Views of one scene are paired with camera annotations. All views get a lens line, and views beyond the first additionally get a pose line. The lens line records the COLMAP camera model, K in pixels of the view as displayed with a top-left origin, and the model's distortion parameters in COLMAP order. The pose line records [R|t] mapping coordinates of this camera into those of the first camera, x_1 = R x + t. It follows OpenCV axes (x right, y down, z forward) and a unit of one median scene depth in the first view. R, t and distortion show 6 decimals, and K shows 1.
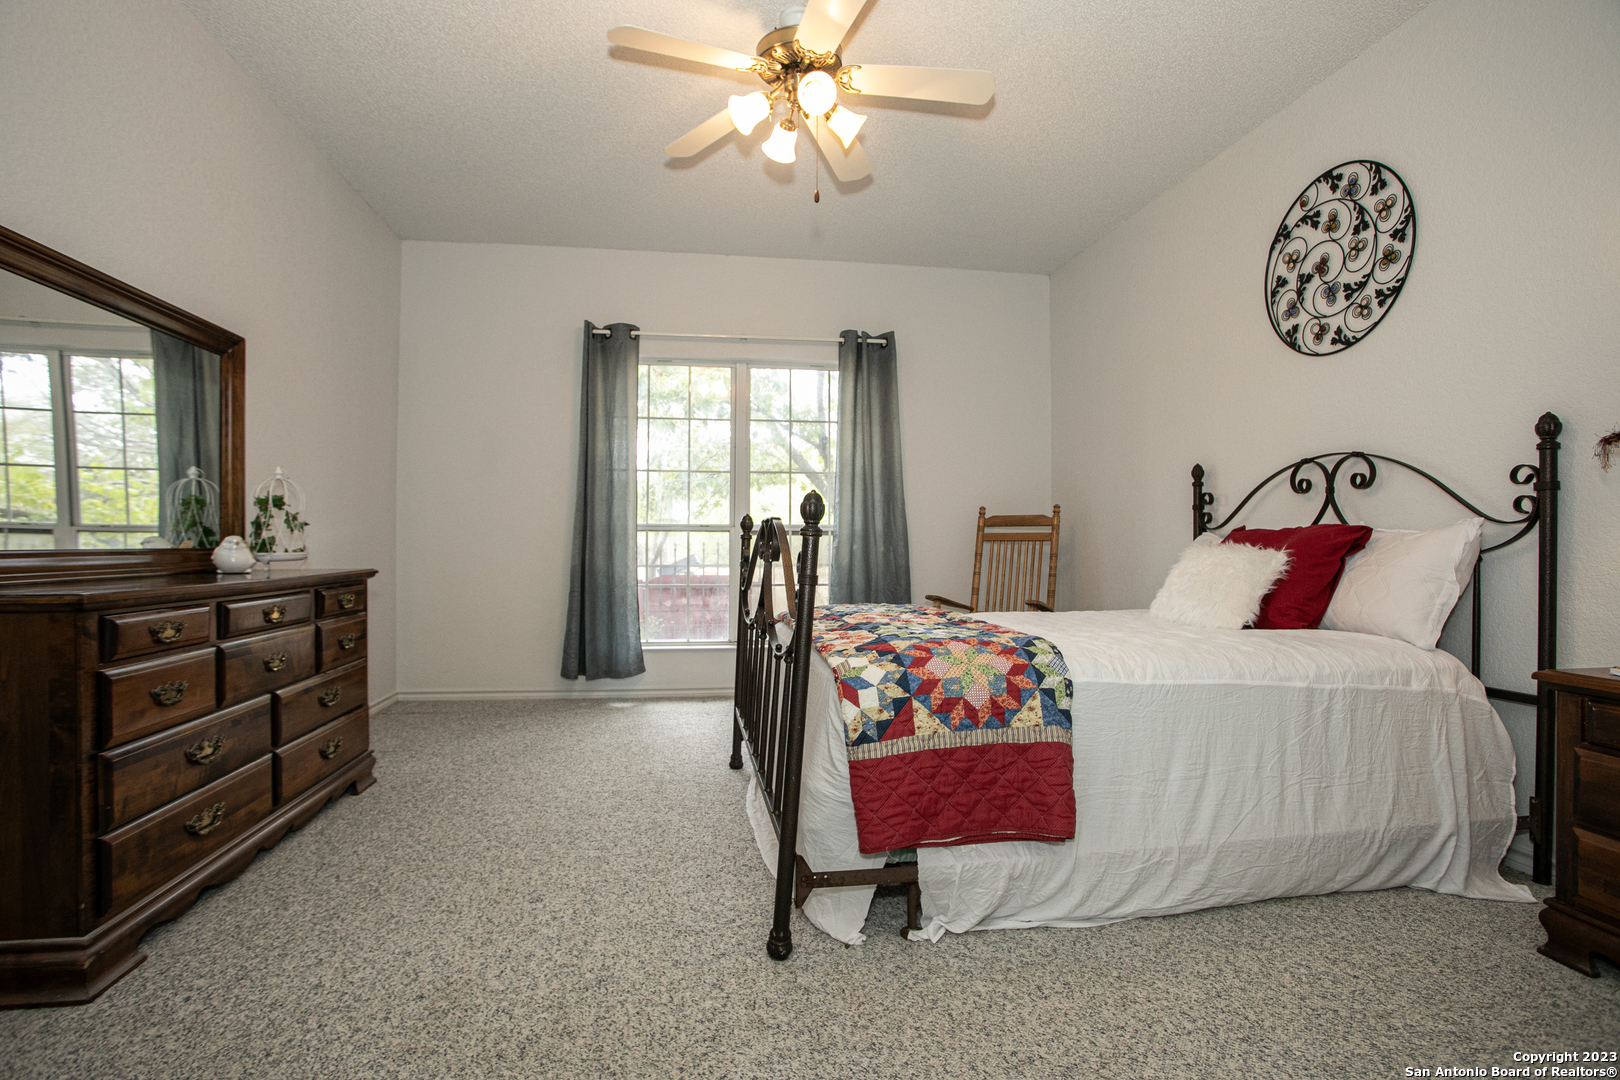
lens RADIAL K [[807.0, 0, 781.0], [0, 807.0, 542.4], [0, 0, 1]] dist [-0.069898, 0.025323]
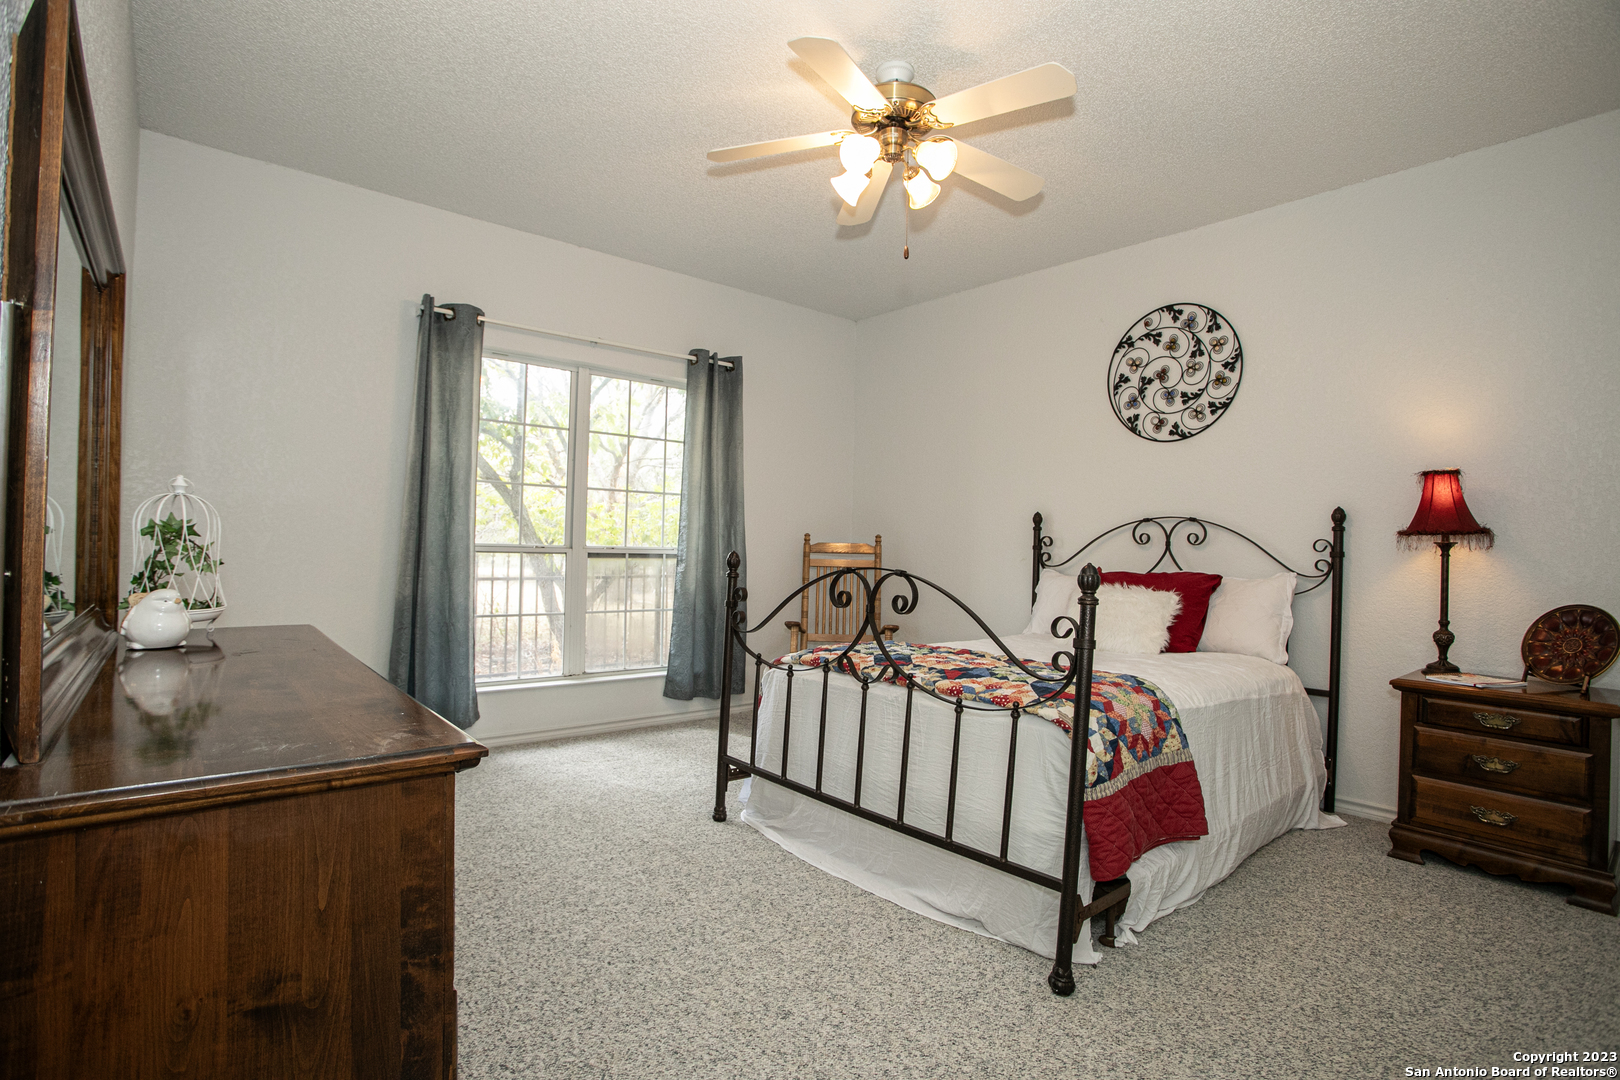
lens RADIAL K [[807.0, 0, 812.4], [0, 807.0, 544.5], [0, 0, 1]] dist [-0.069898, 0.025323]
pose [[0.843177, 0.019666, 0.537277, -0.553366], [-0.022274, 0.999751, -0.001637, -0.050312], [-0.537175, -0.010587, 0.843404, 0.179456]]
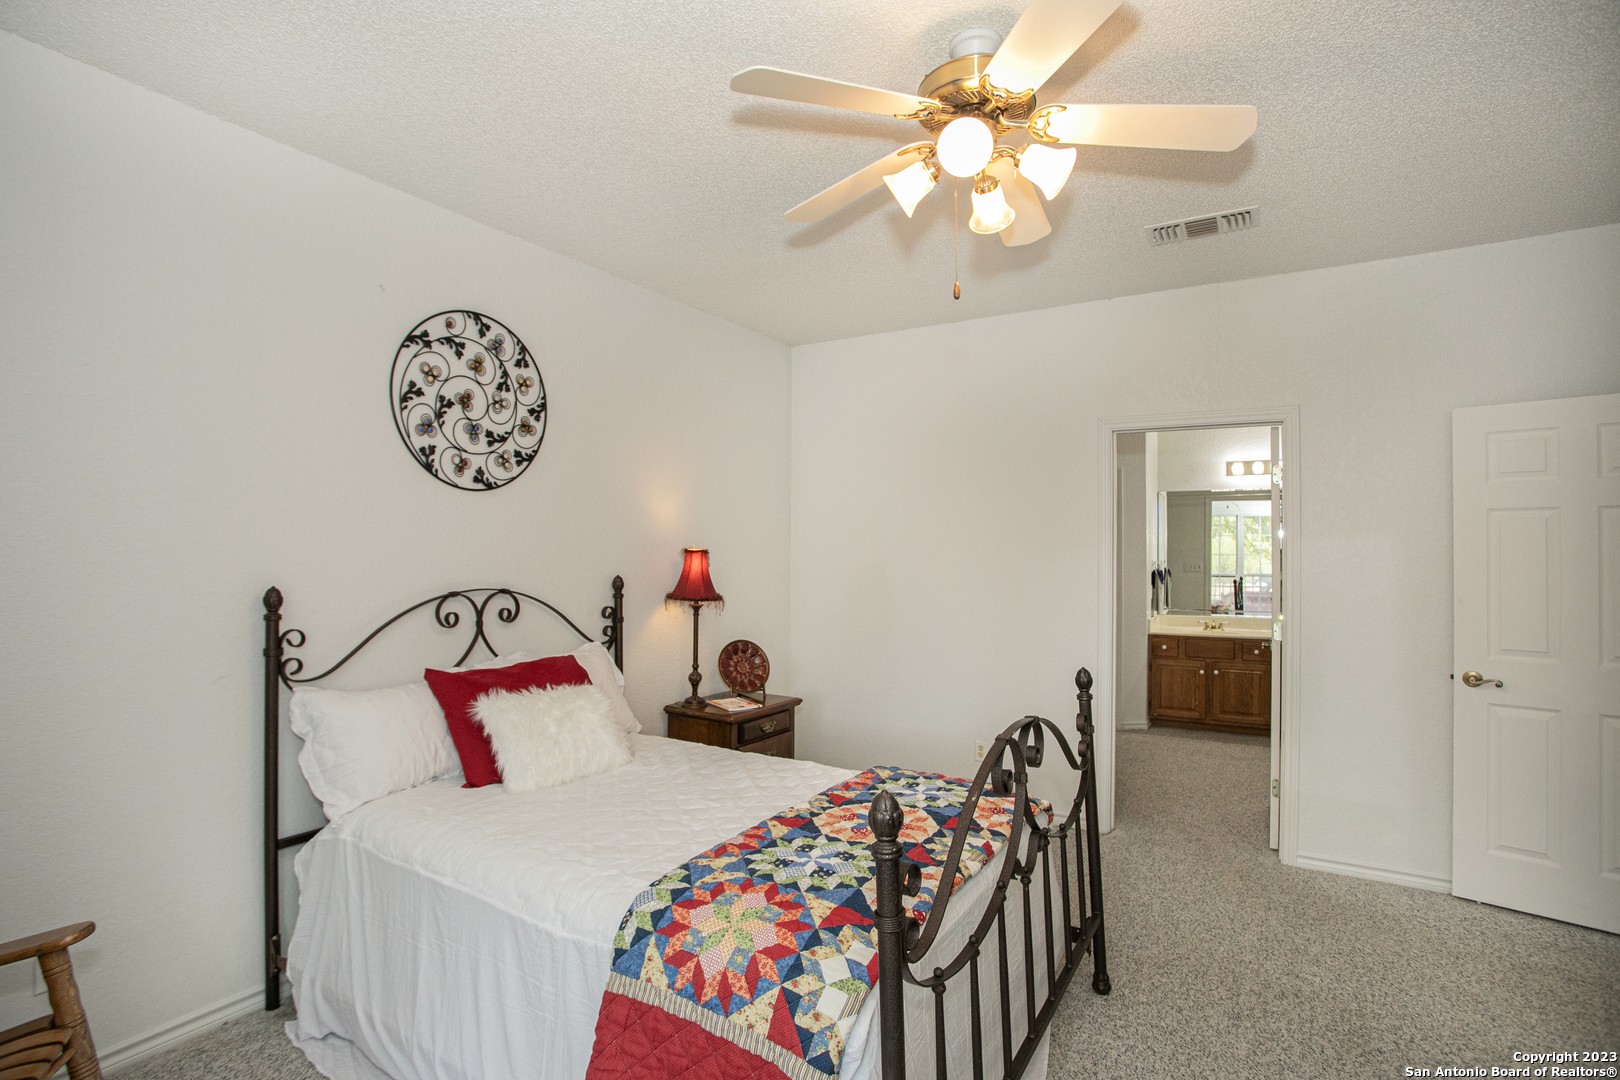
lens RADIAL K [[807.0, 0, 803.9], [0, 807.0, 535.3], [0, 0, 1]] dist [-0.069898, 0.025323]
pose [[-0.779467, -0.001619, 0.626441, -0.302008], [-0.012665, 0.999833, -0.013175, -0.178023], [-0.626315, -0.018204, -0.779358, 1.579034]]
